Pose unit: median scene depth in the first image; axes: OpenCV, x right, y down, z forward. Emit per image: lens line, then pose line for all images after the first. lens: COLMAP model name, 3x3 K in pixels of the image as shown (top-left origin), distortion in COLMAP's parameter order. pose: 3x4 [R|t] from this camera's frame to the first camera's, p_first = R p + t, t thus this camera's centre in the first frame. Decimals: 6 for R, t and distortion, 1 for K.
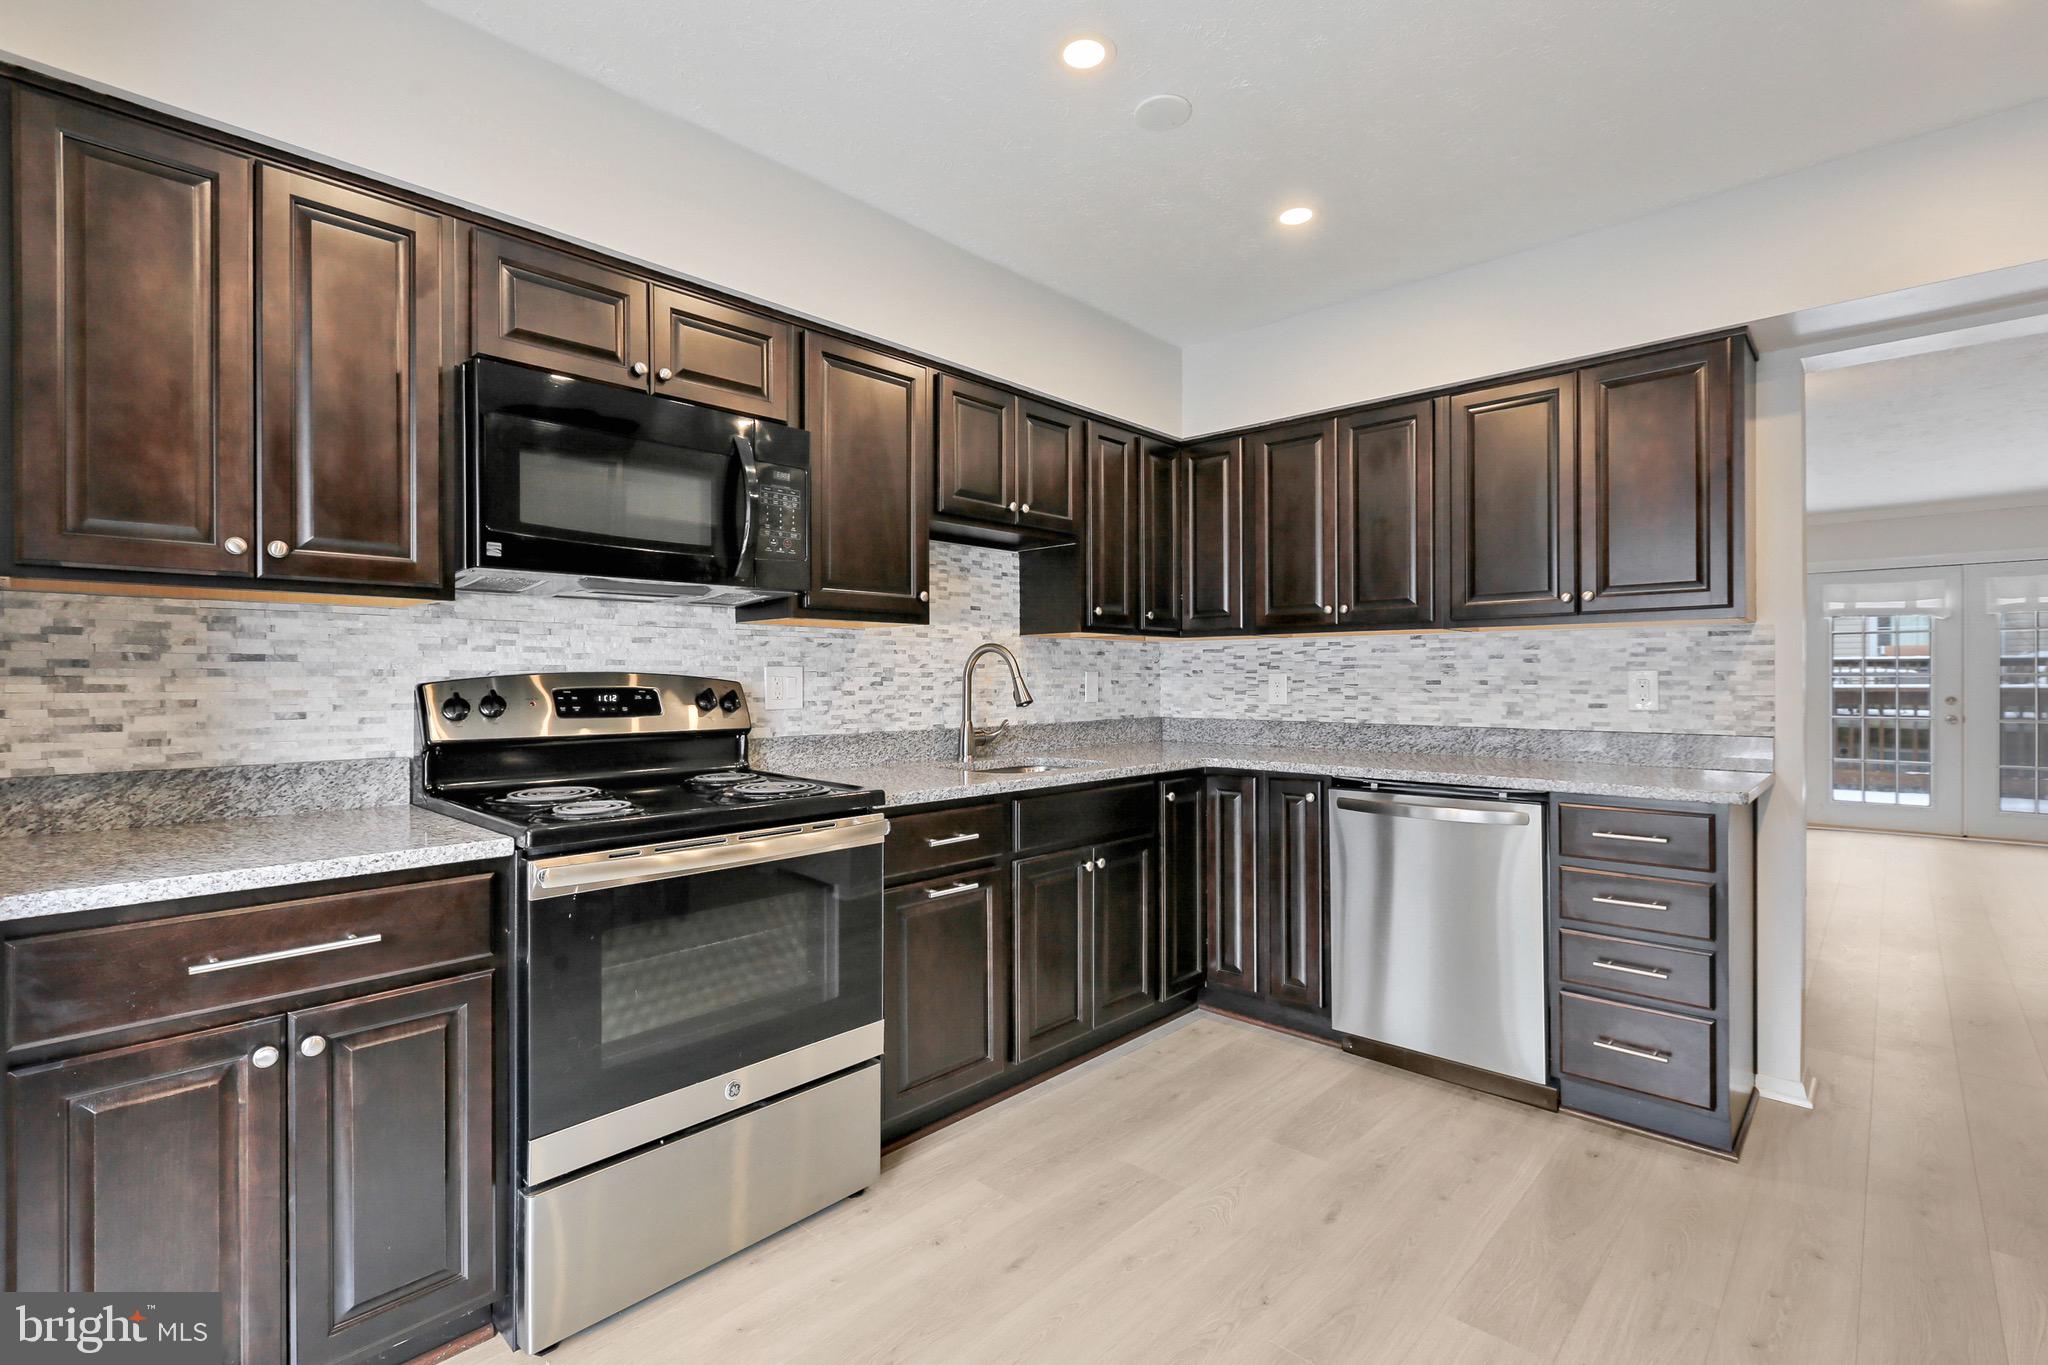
lens RADIAL K [[940.2, 0, 1012.9], [0, 940.2, 680.4], [0, 0, 1]] dist [0.001747, -0.000565]
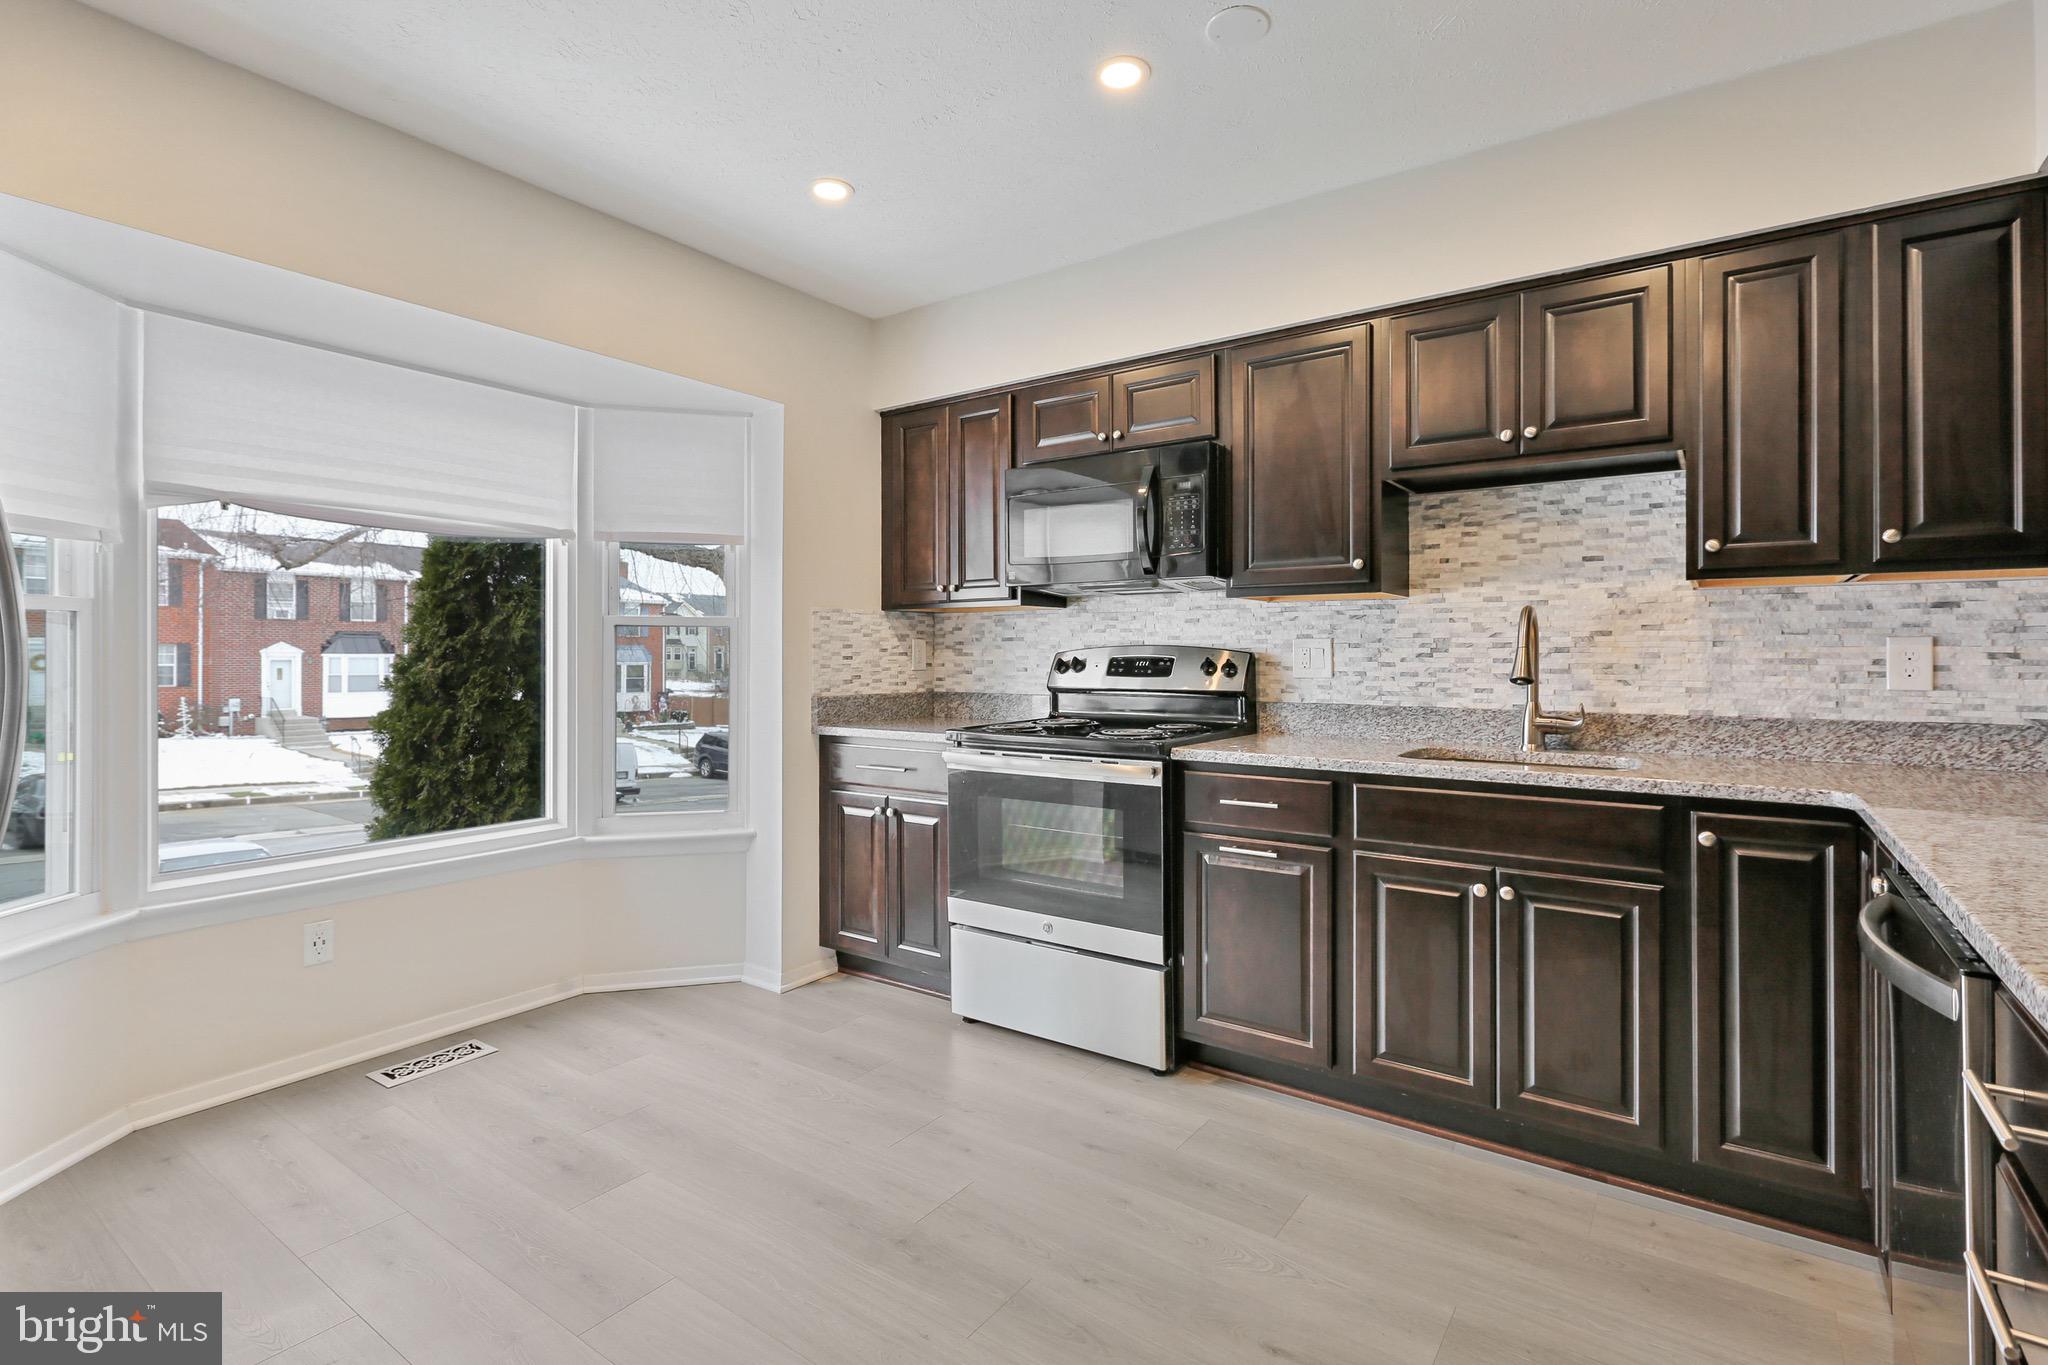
lens RADIAL K [[964.2, 0, 1025.4], [0, 964.2, 649.9], [0, 0, 1]] dist [0.001788, 0.000612]
pose [[0.137040, -0.002006, -0.990563, 0.795463], [-0.002900, 0.999993, -0.002426, 0.001925], [0.990561, 0.003205, 0.137033, 0.502065]]
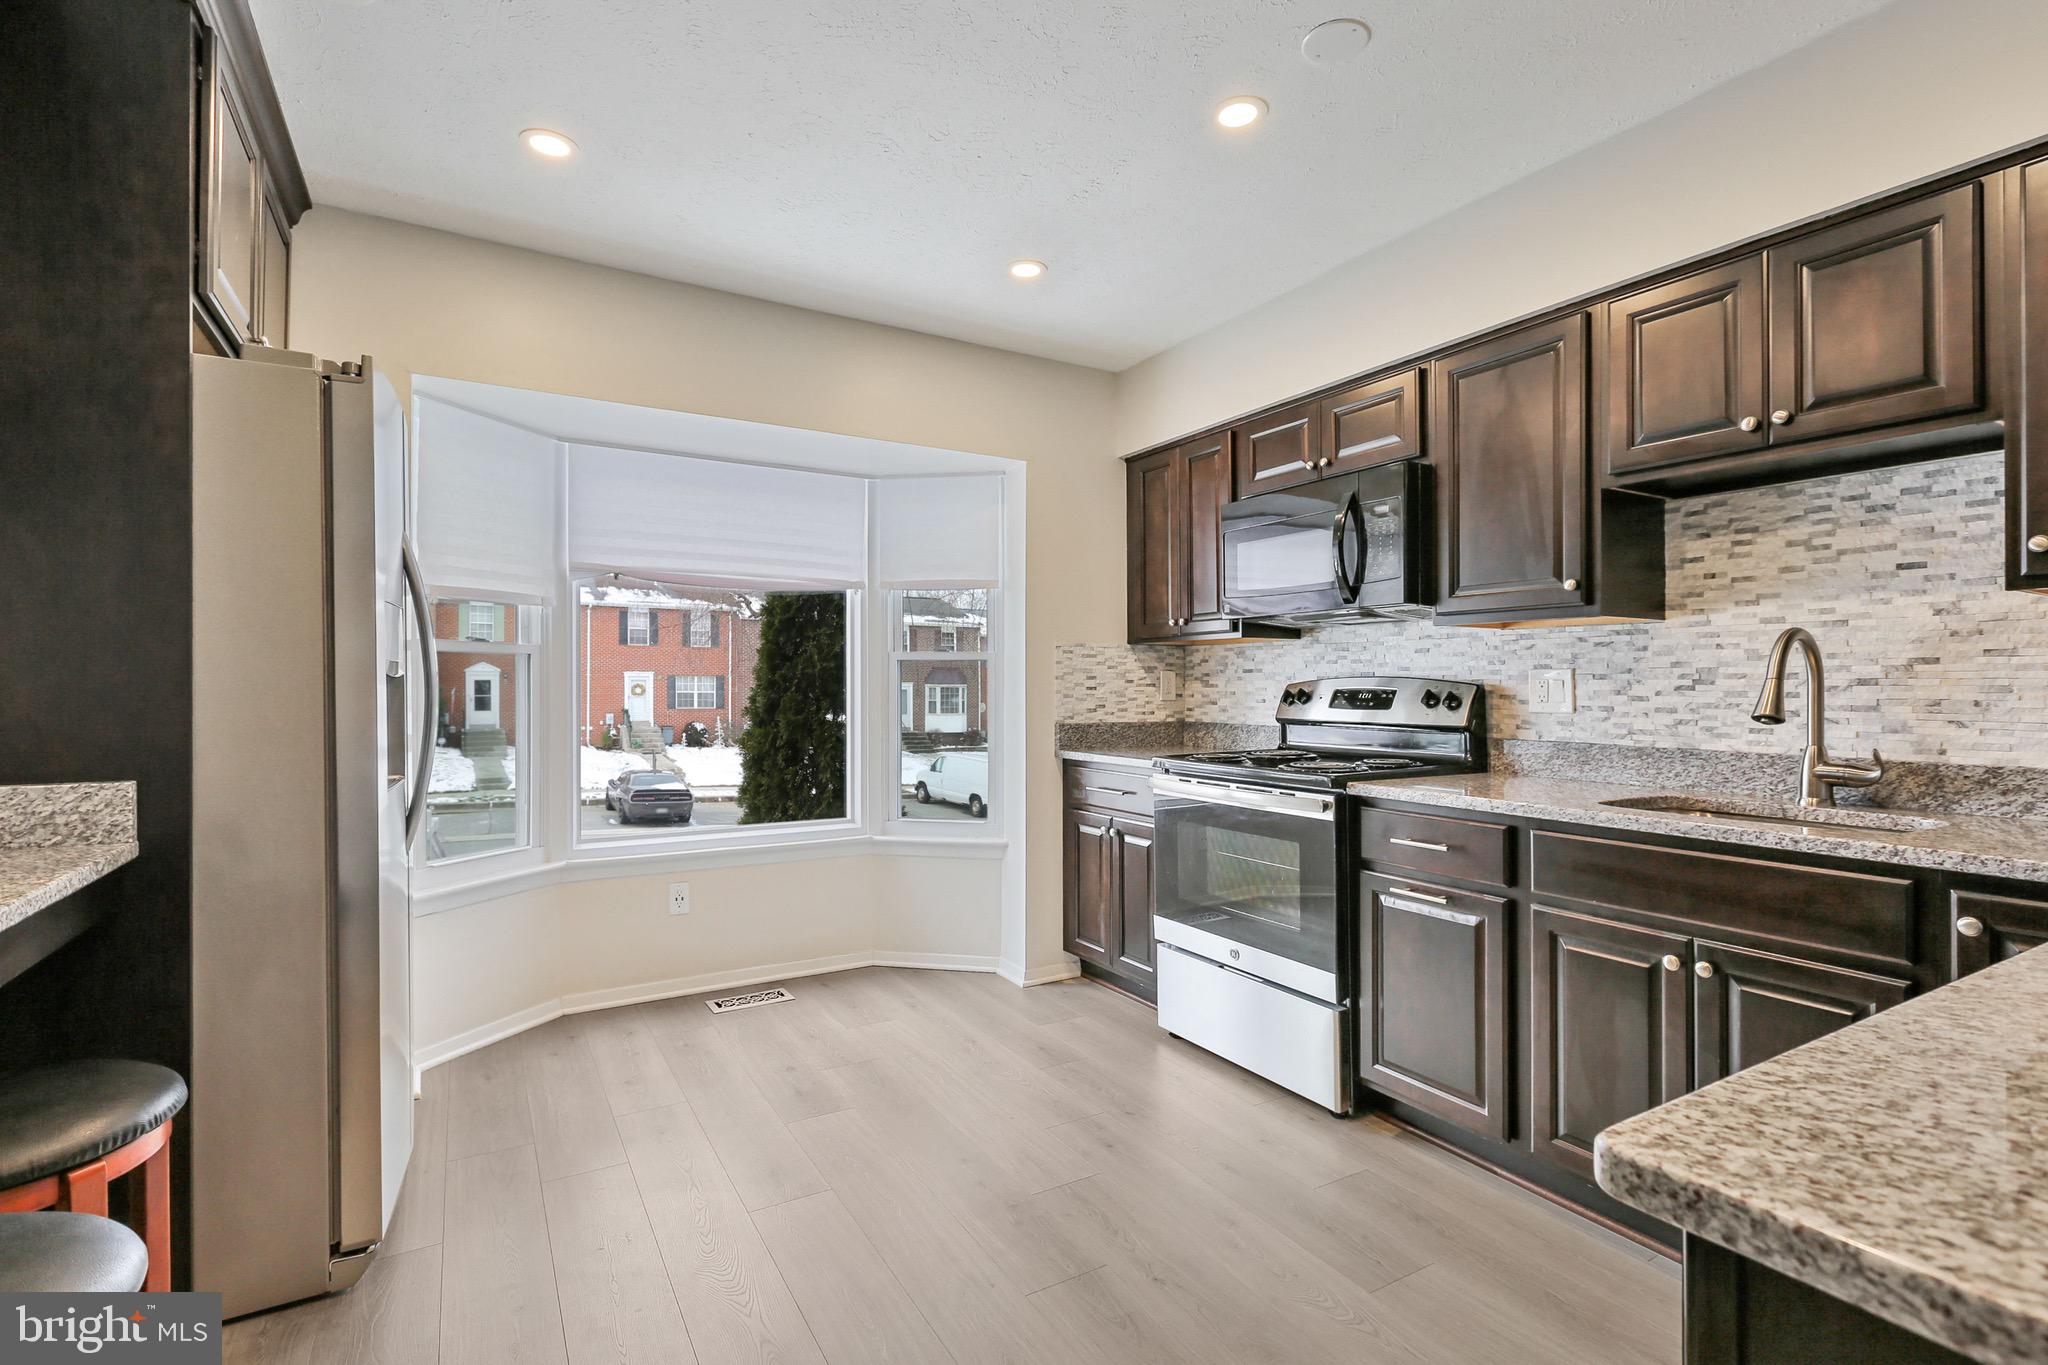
lens RADIAL K [[940.2, 0, 1012.9], [0, 940.2, 680.4], [0, 0, 1]] dist [0.001747, -0.000565]
pose [[-0.282710, -0.003488, -0.959199, 0.826191], [-0.005210, 0.999984, -0.002101, 0.001884], [0.959191, 0.004403, -0.282724, 0.718396]]
